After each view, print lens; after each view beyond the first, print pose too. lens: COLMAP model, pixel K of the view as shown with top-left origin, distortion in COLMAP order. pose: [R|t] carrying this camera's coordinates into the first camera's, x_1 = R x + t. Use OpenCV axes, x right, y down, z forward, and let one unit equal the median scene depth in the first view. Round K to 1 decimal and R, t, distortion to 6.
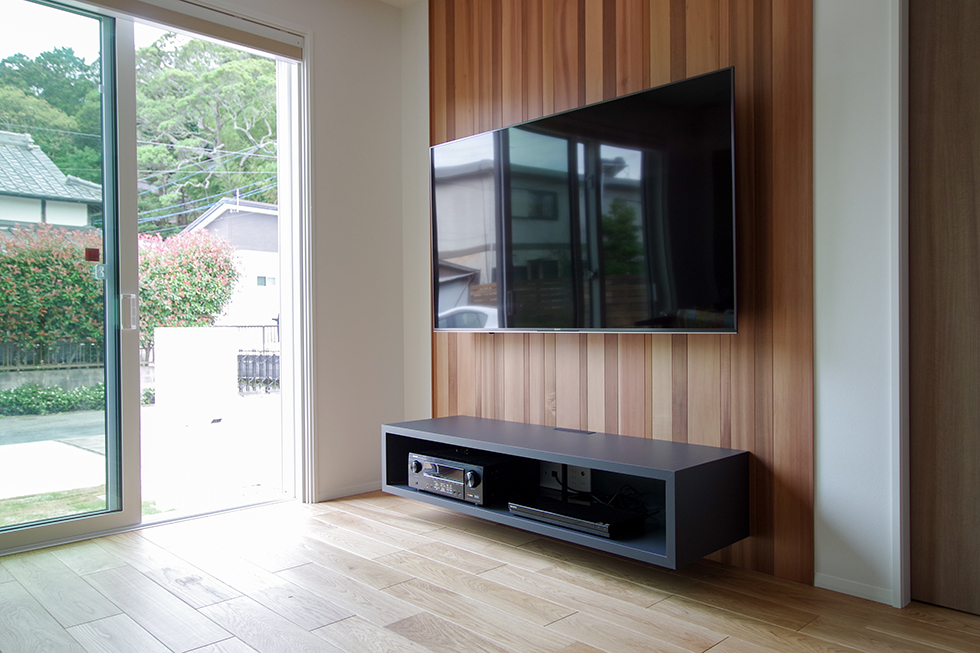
lens RADIAL K [[728.8, 0, 490.0], [0, 728.8, 326.5], [0, 0, 1]] dist [0.003536, 0.005513]
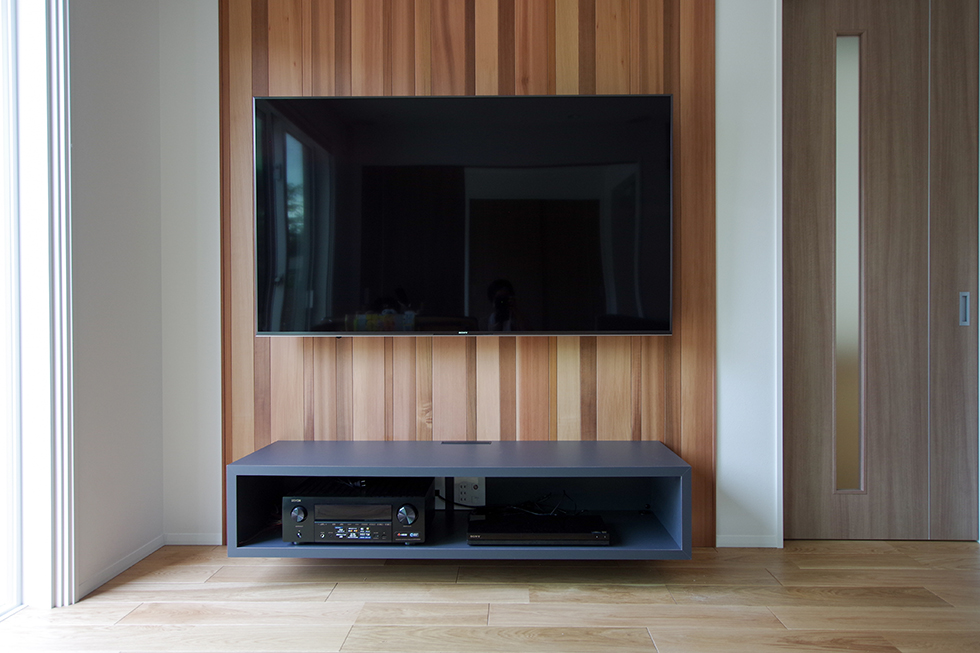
lens RADIAL K [[677.3, 0, 490.0], [0, 677.3, 326.5], [0, 0, 1]] dist [0.006865, 0.003002]
pose [[0.717909, 0.003031, 0.696130, -0.494152], [0.002176, 0.999976, -0.006598, 0.001929], [-0.696134, 0.006251, 0.717885, 0.384740]]
